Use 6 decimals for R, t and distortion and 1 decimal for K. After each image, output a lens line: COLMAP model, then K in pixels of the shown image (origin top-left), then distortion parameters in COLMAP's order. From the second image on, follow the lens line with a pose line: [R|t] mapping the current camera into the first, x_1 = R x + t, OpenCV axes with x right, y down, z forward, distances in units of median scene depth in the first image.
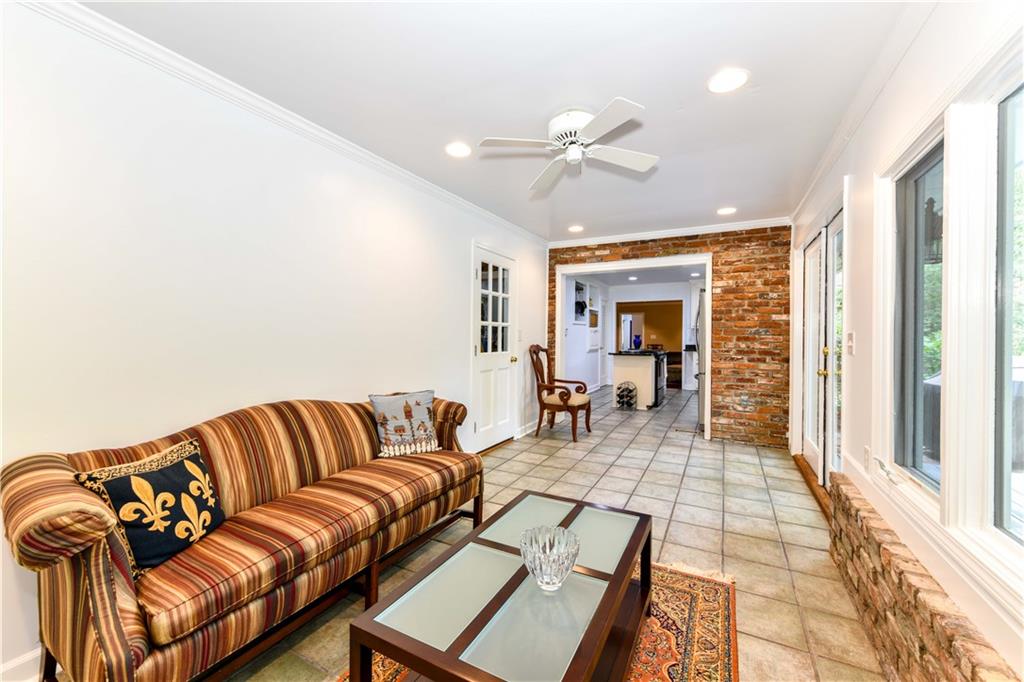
lens RADIAL K [[399.8, 0, 518.7], [0, 399.8, 336.6], [0, 0, 1]] dist [0.002356, -0.000027]
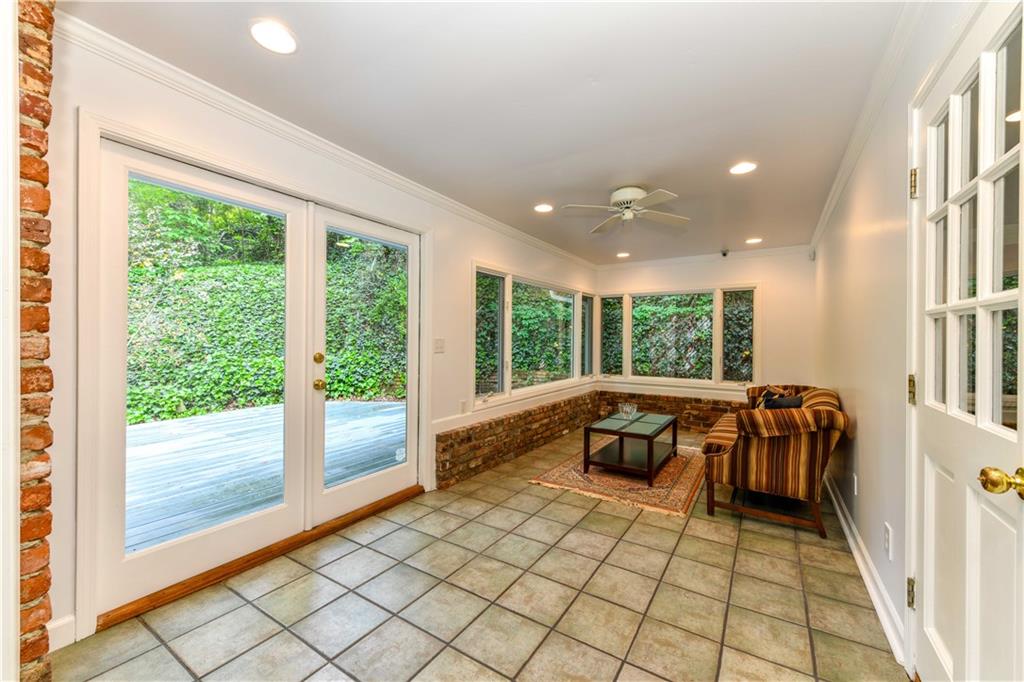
lens RADIAL K [[399.8, 0, 518.7], [0, 399.8, 336.6], [0, 0, 1]] dist [0.002356, -0.000027]
pose [[-0.996941, -0.010981, 0.077388, 0.296053], [-0.011186, 0.999935, -0.002218, -0.012323], [-0.077359, -0.003077, -0.996999, 1.797043]]
